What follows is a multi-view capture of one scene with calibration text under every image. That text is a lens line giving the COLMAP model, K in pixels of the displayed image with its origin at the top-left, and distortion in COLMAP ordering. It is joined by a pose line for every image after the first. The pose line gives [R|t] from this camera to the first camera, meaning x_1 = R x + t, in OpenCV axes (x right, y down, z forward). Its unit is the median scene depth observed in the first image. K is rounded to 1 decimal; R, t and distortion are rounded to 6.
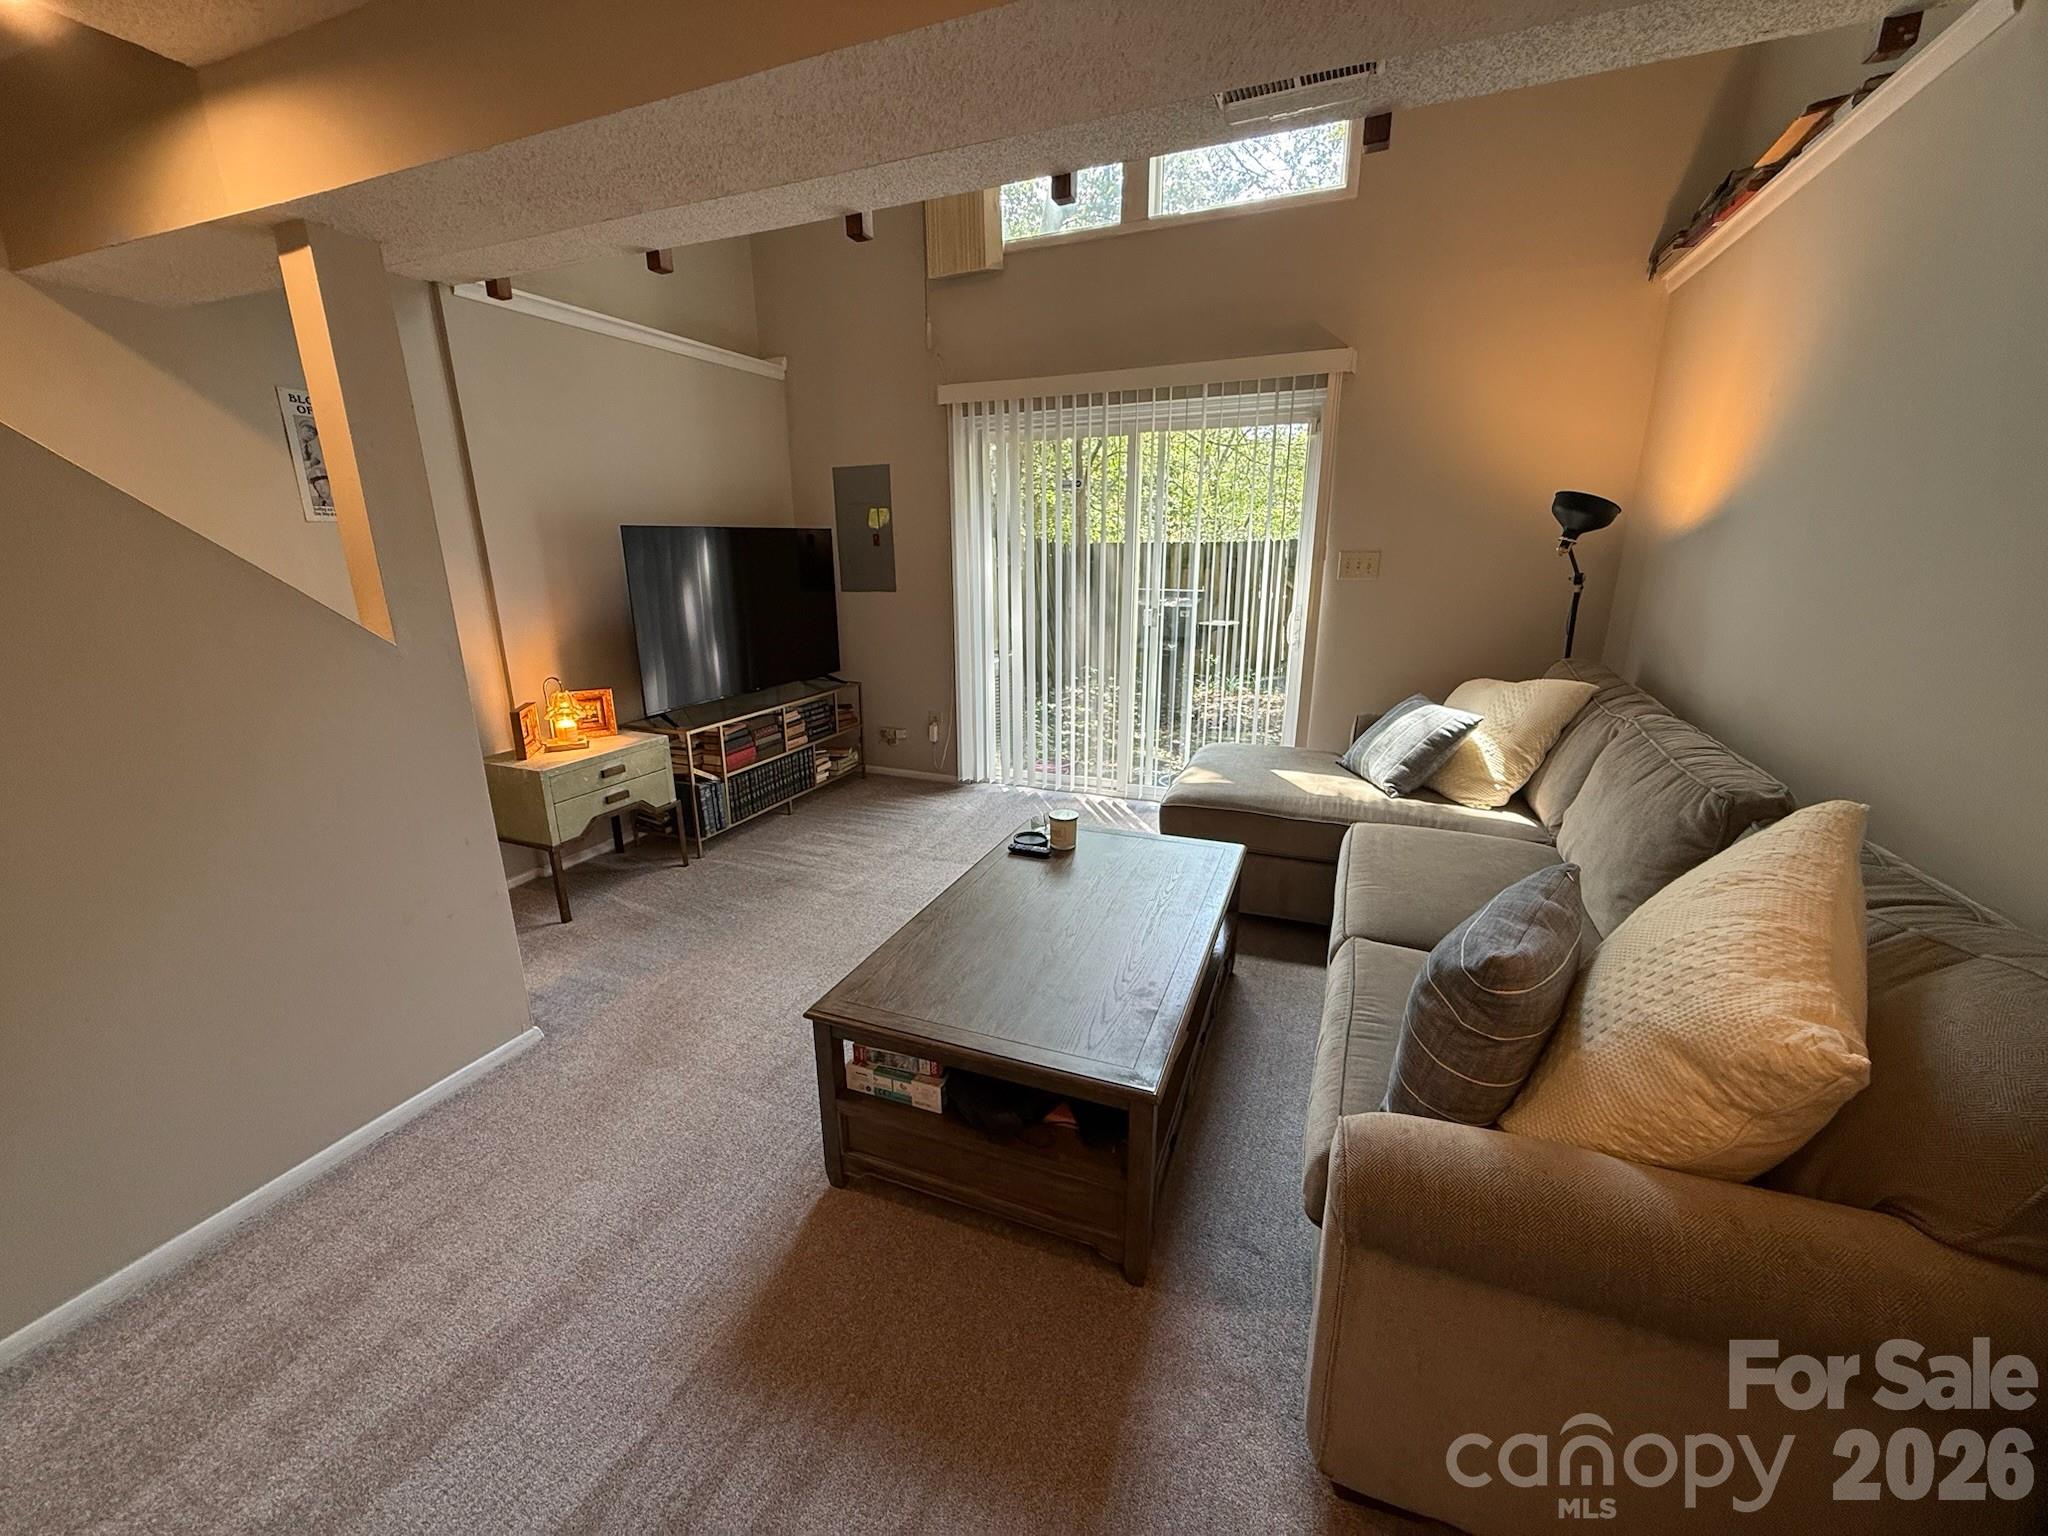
lens RADIAL K [[816.0, 0, 1019.6], [0, 816.0, 767.2], [0, 0, 1]] dist [-0.001357, 0.000896]
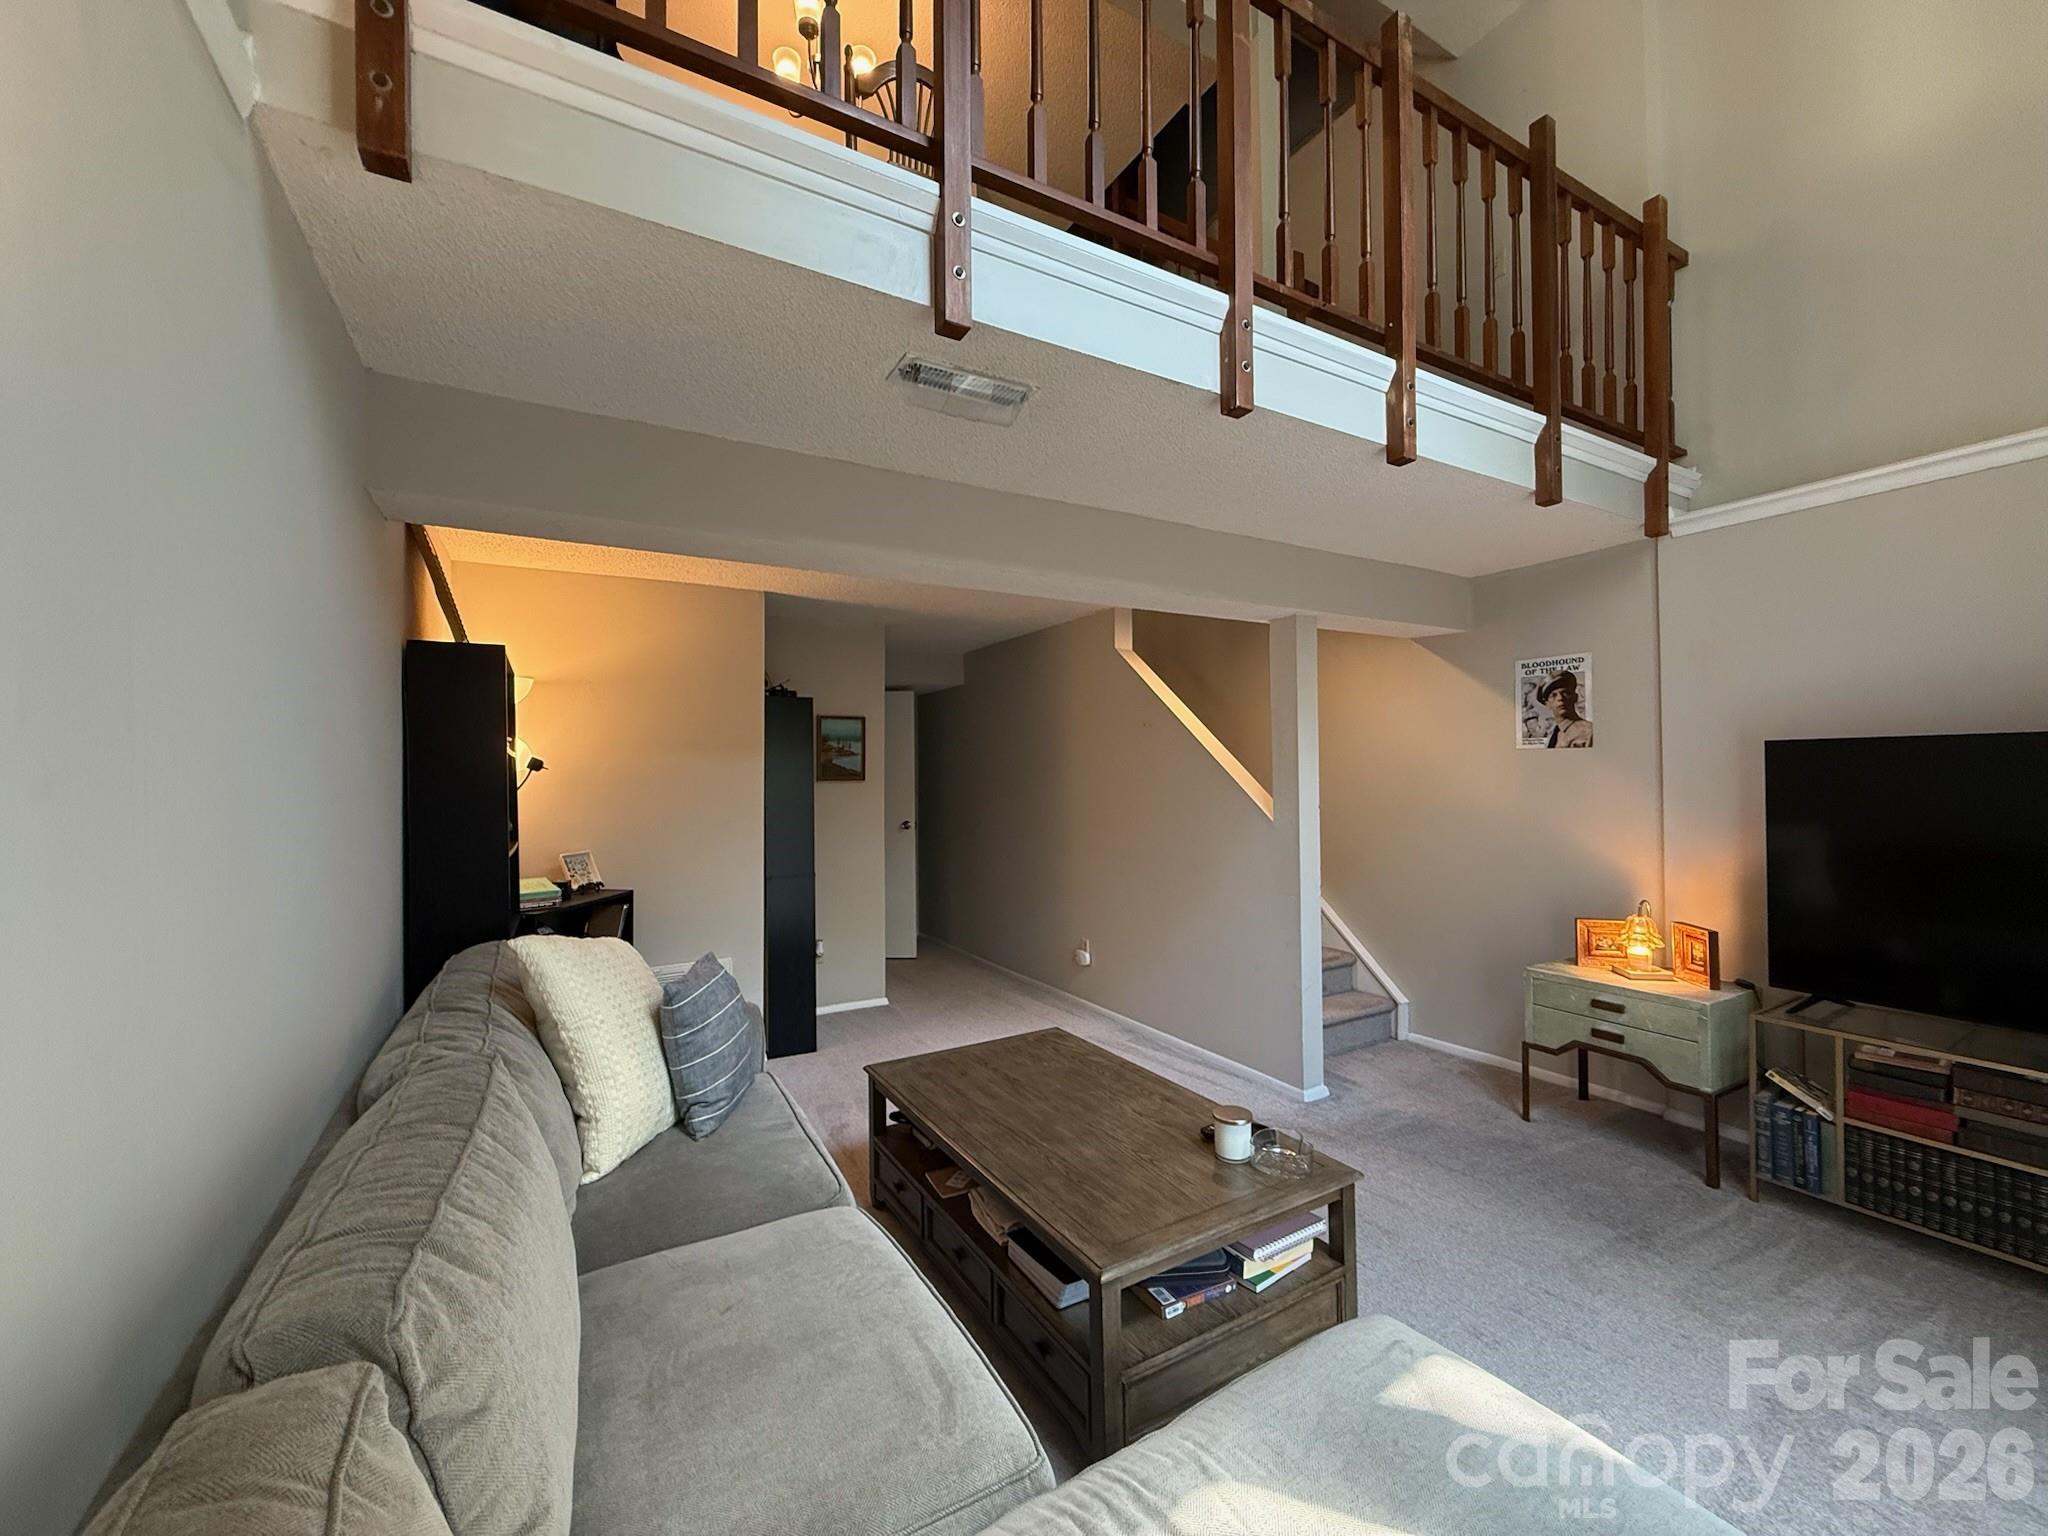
lens RADIAL K [[816.0, 0, 1019.6], [0, 816.0, 767.2], [0, 0, 1]] dist [-0.001357, 0.000896]
pose [[-0.612896, 0.010405, -0.790095, 0.618945], [-0.194888, 0.967032, 0.163915, -0.273192], [0.765753, 0.254443, -0.590662, 0.963665]]
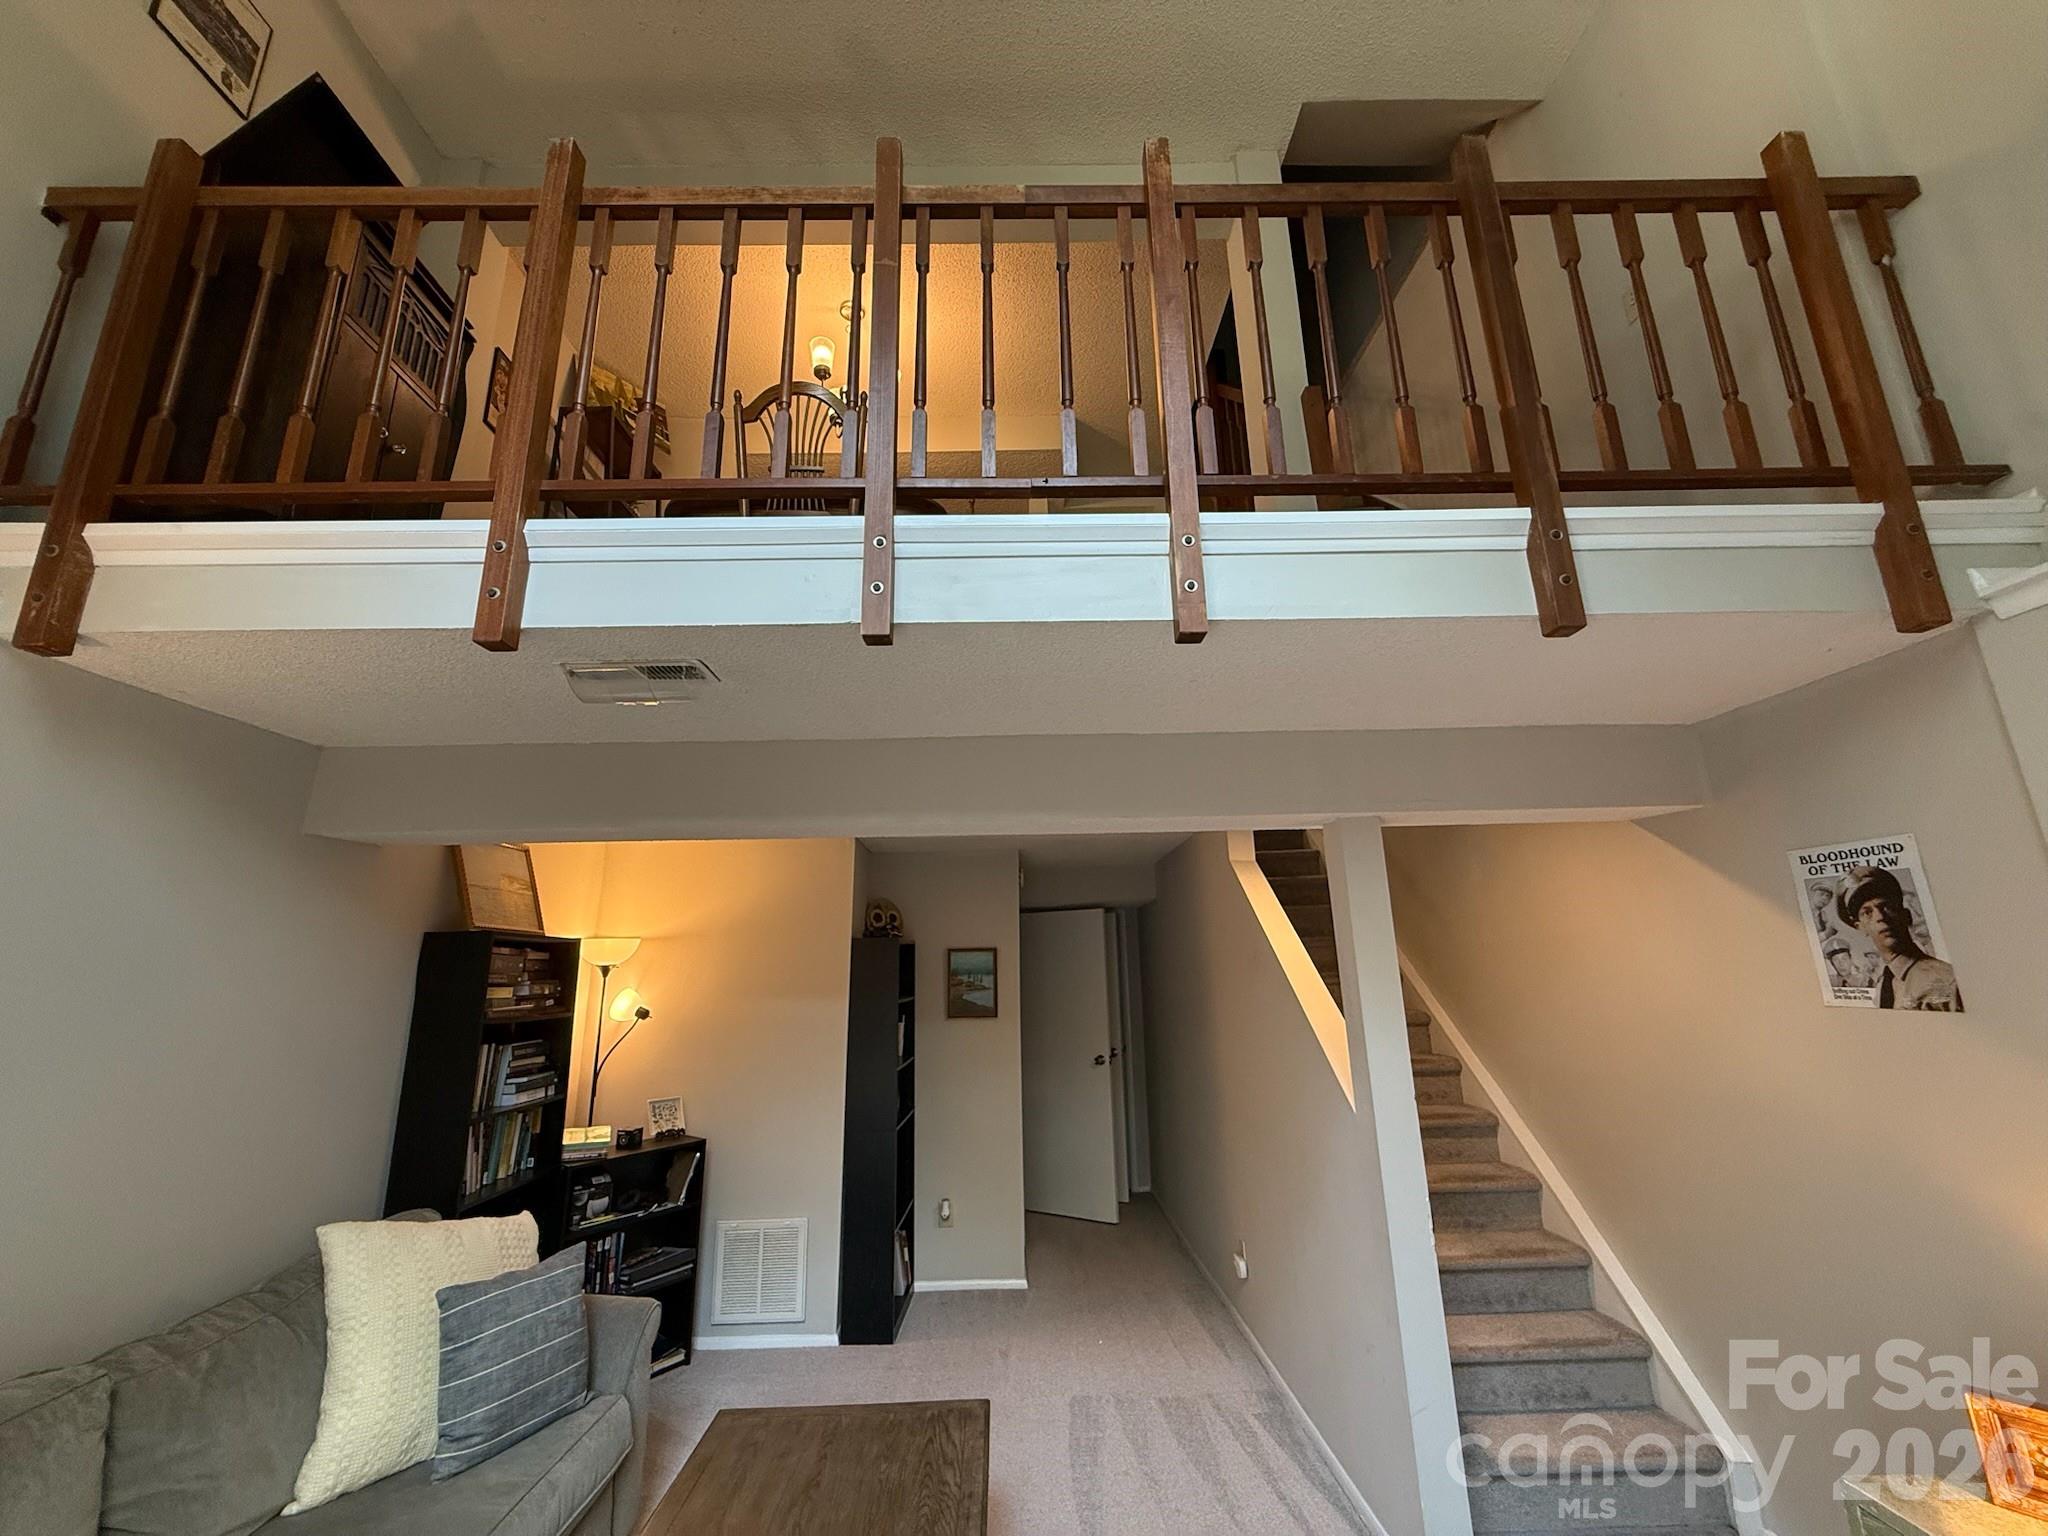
lens RADIAL K [[816.0, 0, 1019.6], [0, 816.0, 767.2], [0, 0, 1]] dist [-0.001357, 0.000896]
pose [[-0.919757, -0.065344, -0.387009, 0.144553], [-0.074857, 0.997149, 0.009540, -0.394053], [0.385283, 0.037745, -0.922026, 1.160293]]
